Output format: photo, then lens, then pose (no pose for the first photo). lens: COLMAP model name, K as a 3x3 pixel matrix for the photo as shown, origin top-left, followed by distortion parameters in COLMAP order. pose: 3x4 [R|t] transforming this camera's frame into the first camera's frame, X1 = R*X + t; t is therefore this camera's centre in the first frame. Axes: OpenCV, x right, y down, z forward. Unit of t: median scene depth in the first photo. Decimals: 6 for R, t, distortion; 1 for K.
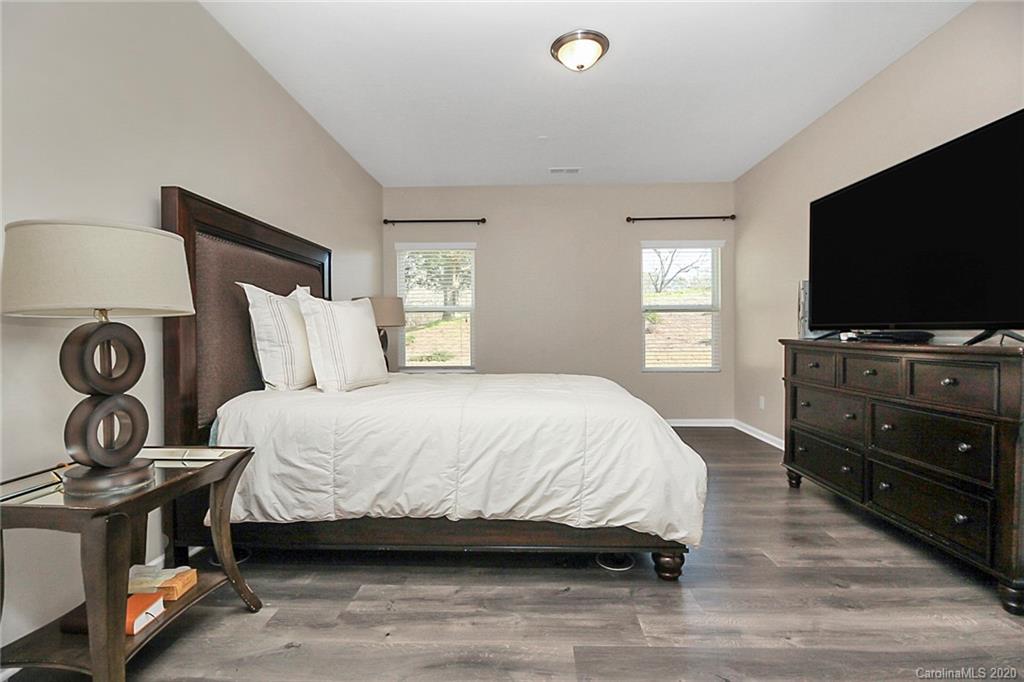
lens RADIAL K [[483.1, 0, 512.0], [0, 483.1, 341.0], [0, 0, 1]] dist [-0.018073, -0.000867]
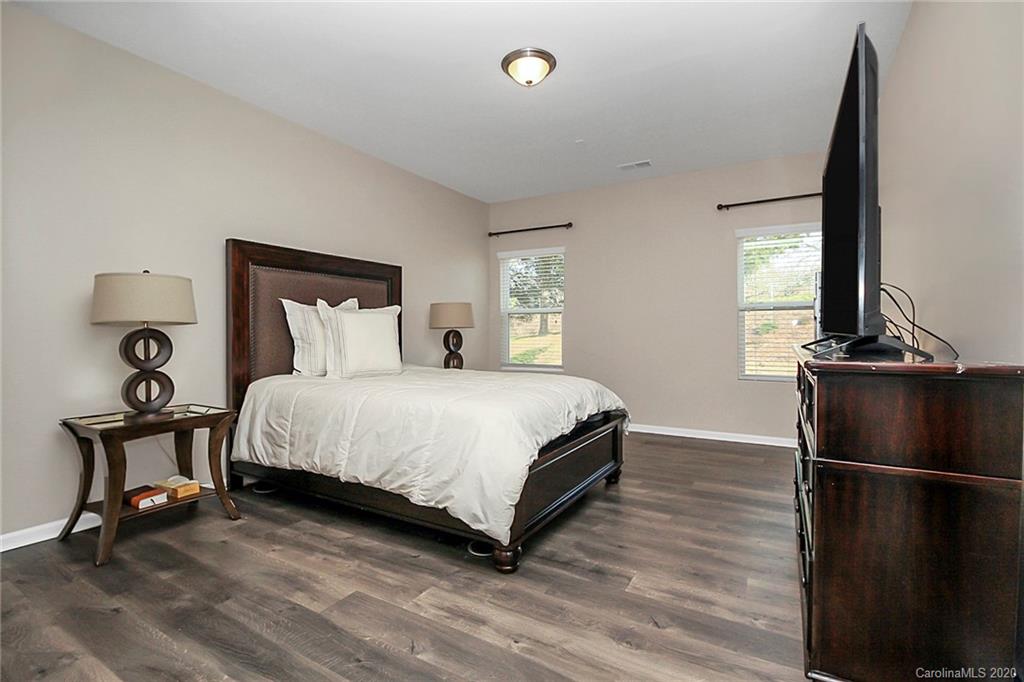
lens RADIAL K [[480.2, 0, 498.9], [0, 480.2, 336.9], [0, 0, 1]] dist [-0.019308, -0.000411]
pose [[0.876094, 0.009207, -0.482052, 0.833288], [-0.011745, 0.999929, -0.002247, -0.014577], [0.481997, 0.007630, 0.876140, 0.077090]]
